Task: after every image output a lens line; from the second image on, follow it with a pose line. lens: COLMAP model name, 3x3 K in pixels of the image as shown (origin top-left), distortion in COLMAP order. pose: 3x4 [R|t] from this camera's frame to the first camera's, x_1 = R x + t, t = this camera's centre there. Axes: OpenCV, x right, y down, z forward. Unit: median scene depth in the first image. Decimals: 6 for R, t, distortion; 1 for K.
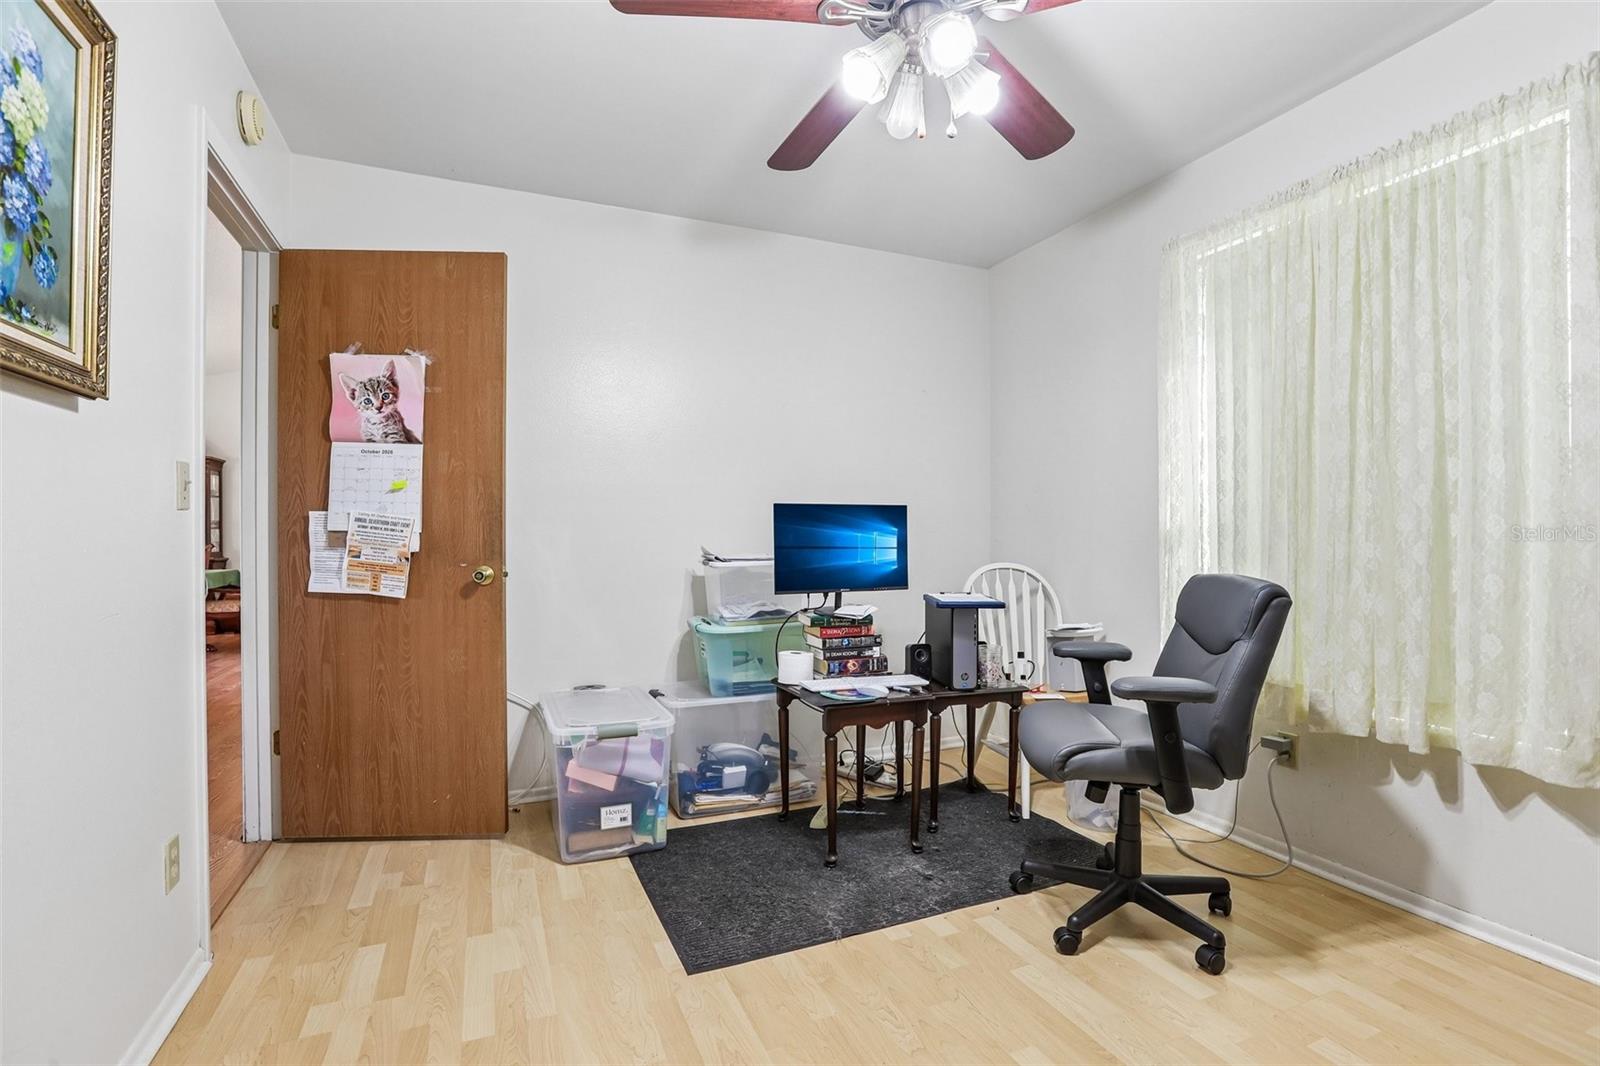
lens RADIAL K [[746.4, 0, 799.9], [0, 746.4, 536.1], [0, 0, 1]] dist [-0.055015, 0.022903]
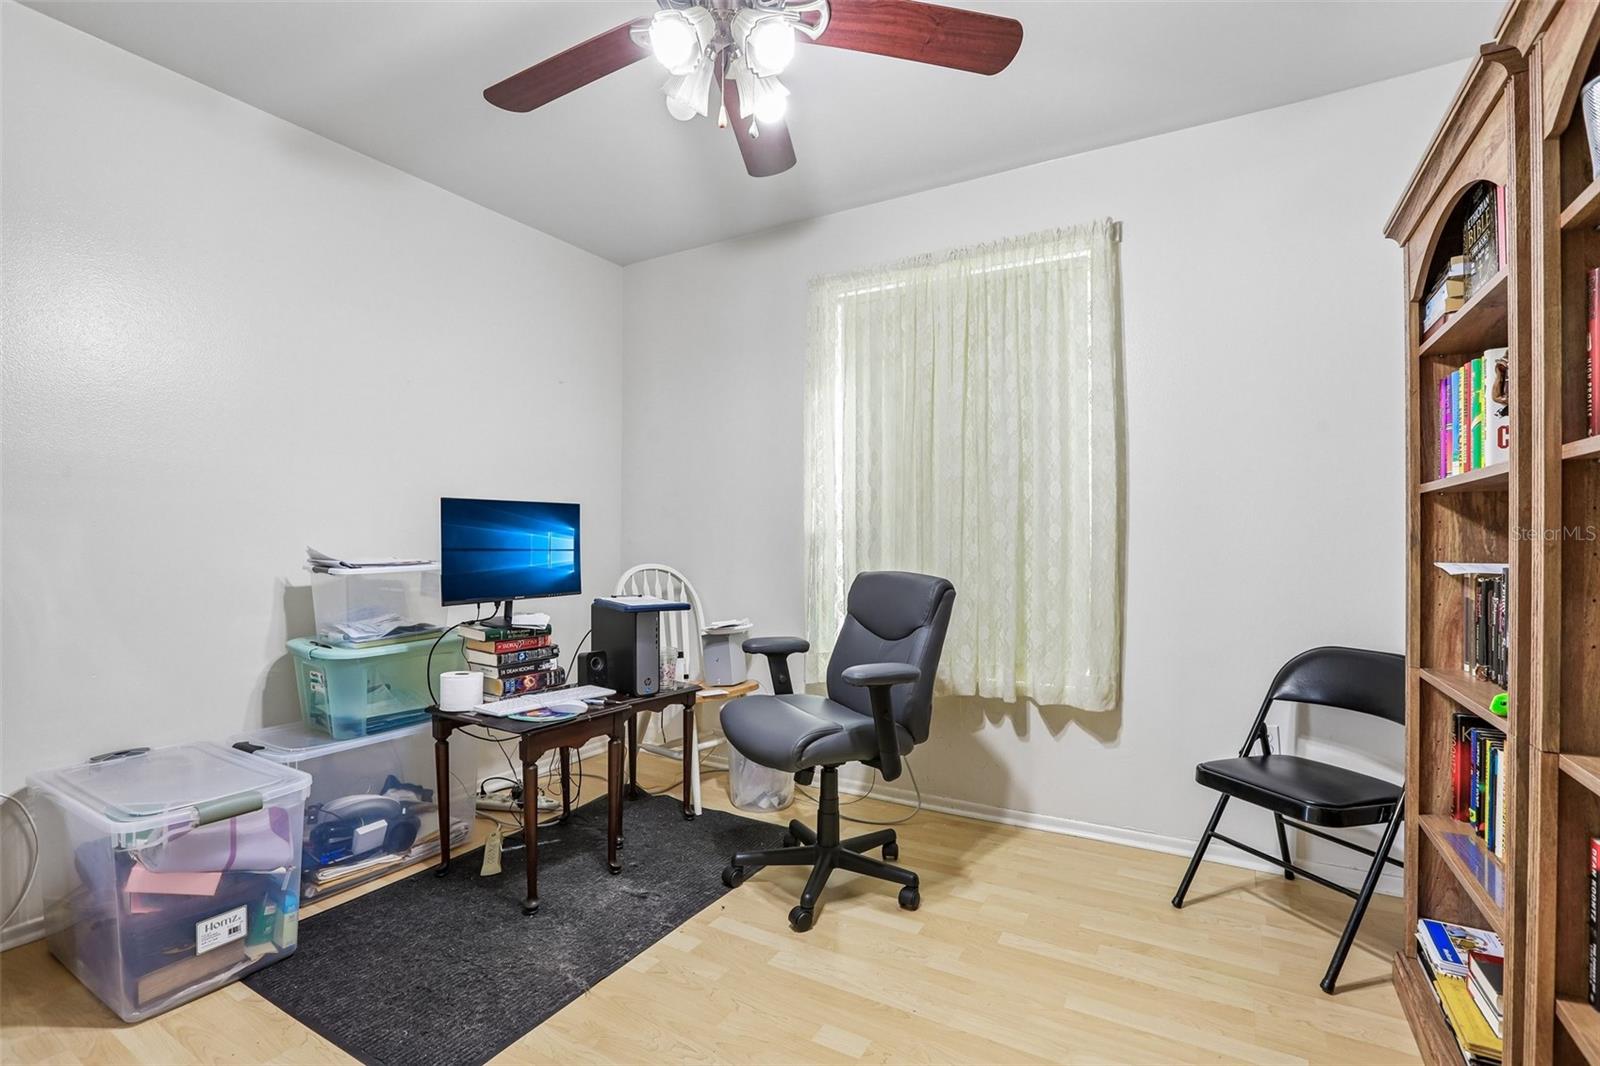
lens RADIAL K [[740.9, 0, 800.0], [0, 740.9, 533.0], [0, 0, 1]] dist [-0.056197, 0.023983]
pose [[0.804350, 0.008315, 0.594097, -0.214163], [-0.006763, 0.999965, -0.004839, -0.002833], [-0.594117, -0.000126, 0.804379, 0.113222]]
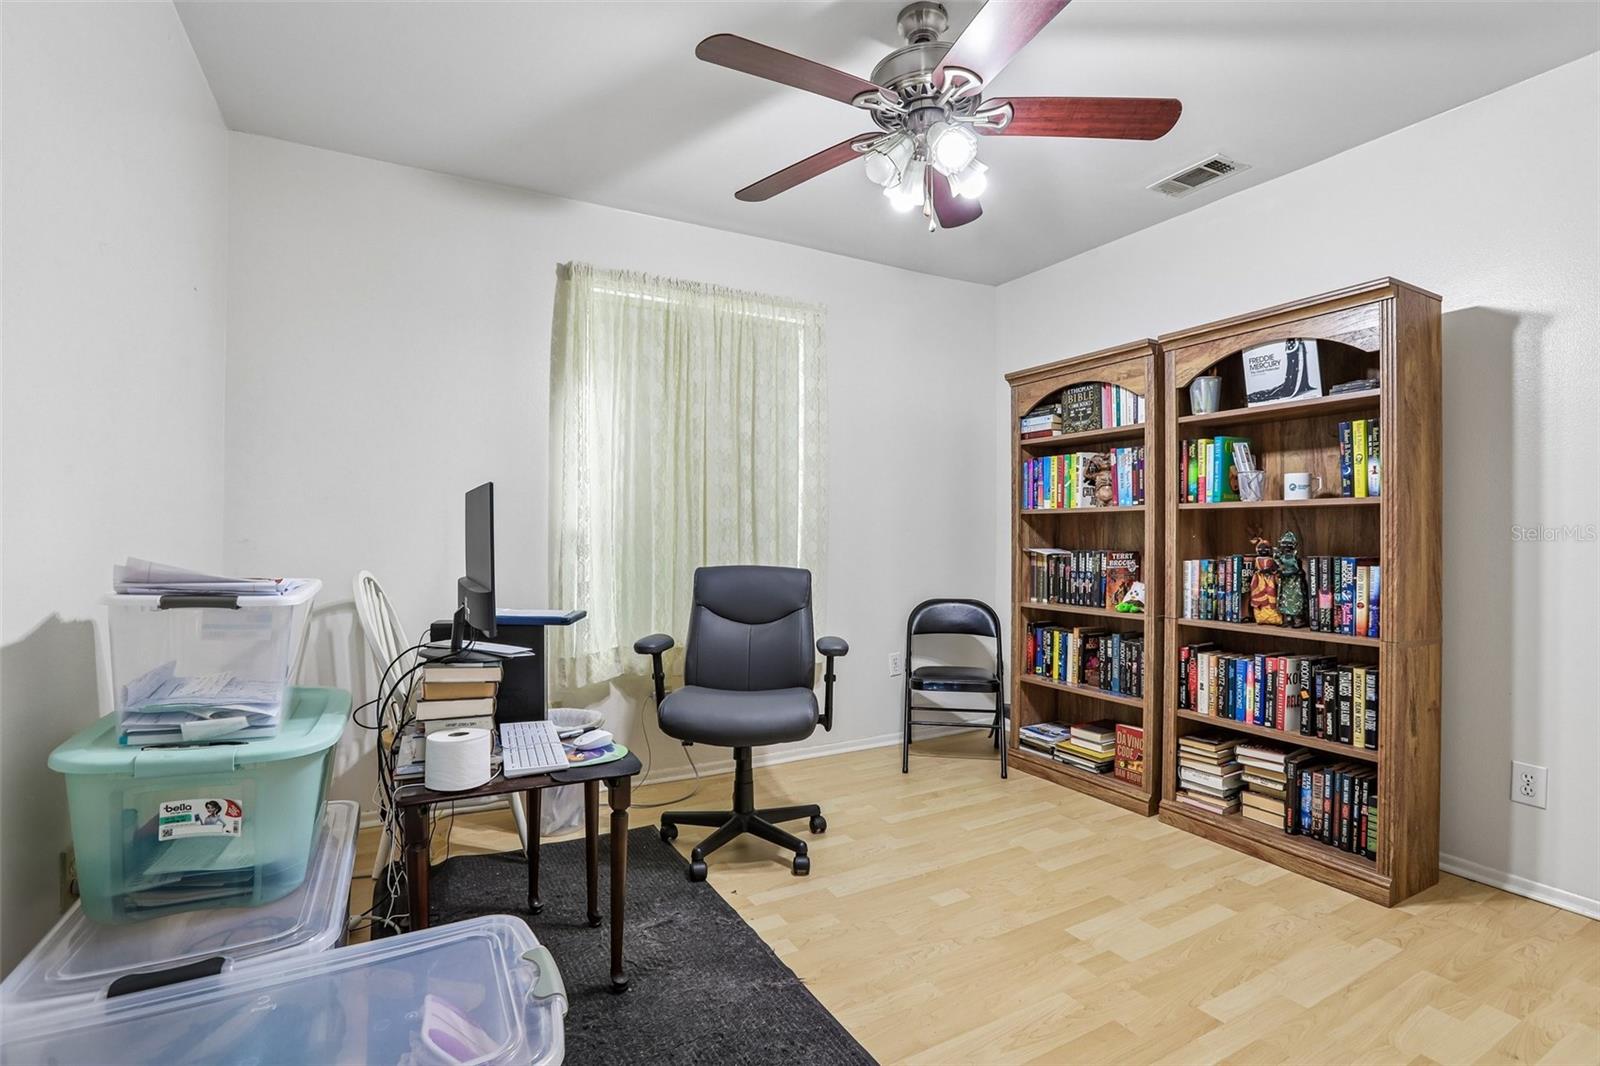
lens RADIAL K [[740.9, 0, 800.0], [0, 740.9, 533.0], [0, 0, 1]] dist [-0.056197, 0.023983]
pose [[-0.103344, 0.003106, 0.994641, -0.683387], [-0.006976, 0.999968, -0.003847, -0.004082], [-0.994621, -0.007336, -0.103319, 0.887734]]
